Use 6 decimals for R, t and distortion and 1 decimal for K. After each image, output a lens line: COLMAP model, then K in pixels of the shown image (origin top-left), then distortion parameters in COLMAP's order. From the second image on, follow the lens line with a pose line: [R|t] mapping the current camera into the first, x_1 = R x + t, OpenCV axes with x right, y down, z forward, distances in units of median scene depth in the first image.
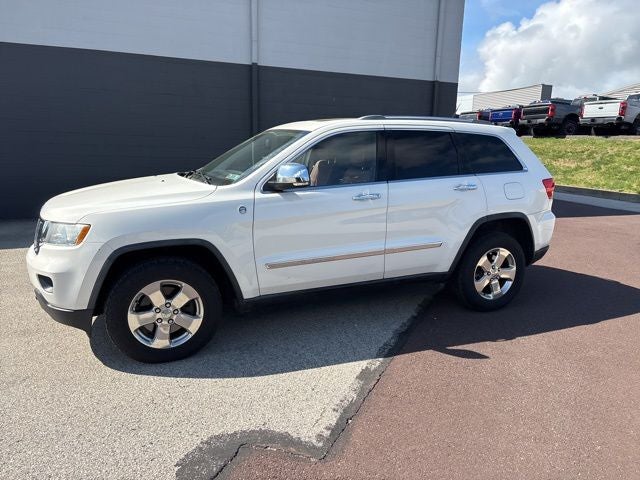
lens RADIAL K [[492.3, 0, 321.8], [0, 492.3, 246.5], [0, 0, 1]] dist [0.055271, -0.064431]
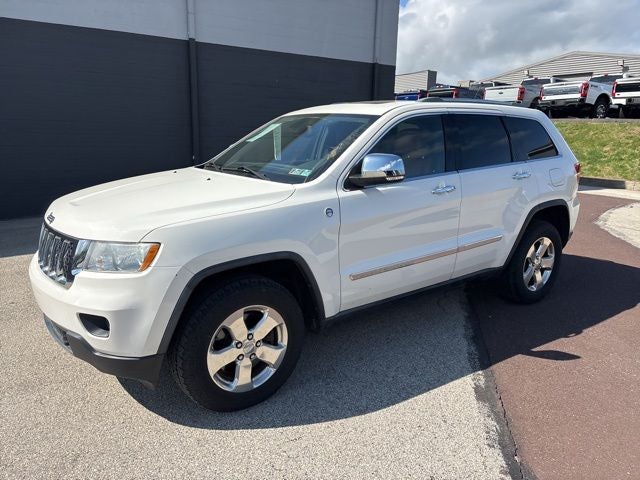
lens RADIAL K [[492.3, 0, 321.8], [0, 492.3, 246.5], [0, 0, 1]] dist [0.055271, -0.064431]
pose [[0.975801, -0.059033, 0.210542, -0.326107], [0.052628, 0.997969, 0.035900, -0.044457], [-0.212233, -0.023951, 0.976925, 0.186666]]
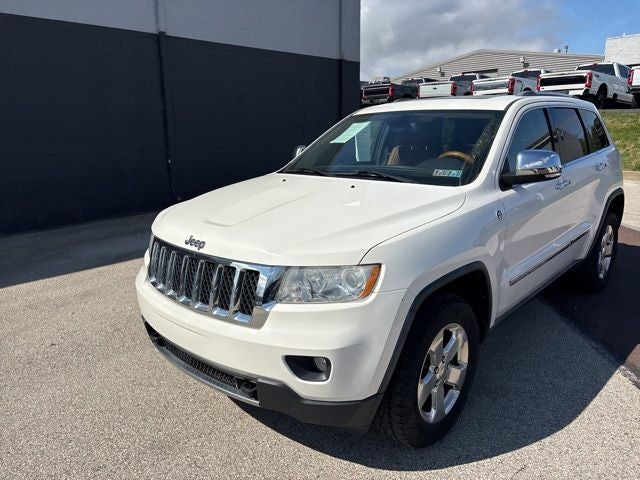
lens RADIAL K [[489.3, 0, 333.1], [0, 489.3, 242.0], [0, 0, 1]] dist [0.053815, -0.056777]
pose [[0.915416, -0.123870, 0.382976, -0.644577], [0.113458, 0.992296, 0.049754, -0.093663], [-0.386188, -0.002094, 0.922418, 0.373986]]
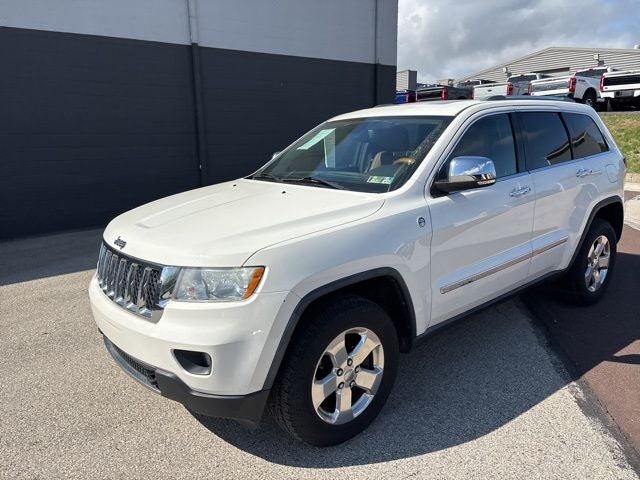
lens RADIAL K [[491.9, 0, 330.5], [0, 491.9, 247.4], [0, 0, 1]] dist [0.057507, -0.062360]
pose [[0.960528, -0.103069, 0.258383, -0.463915], [0.096799, 0.994619, 0.036908, -0.072342], [-0.260797, -0.010440, 0.965337, 0.282324]]
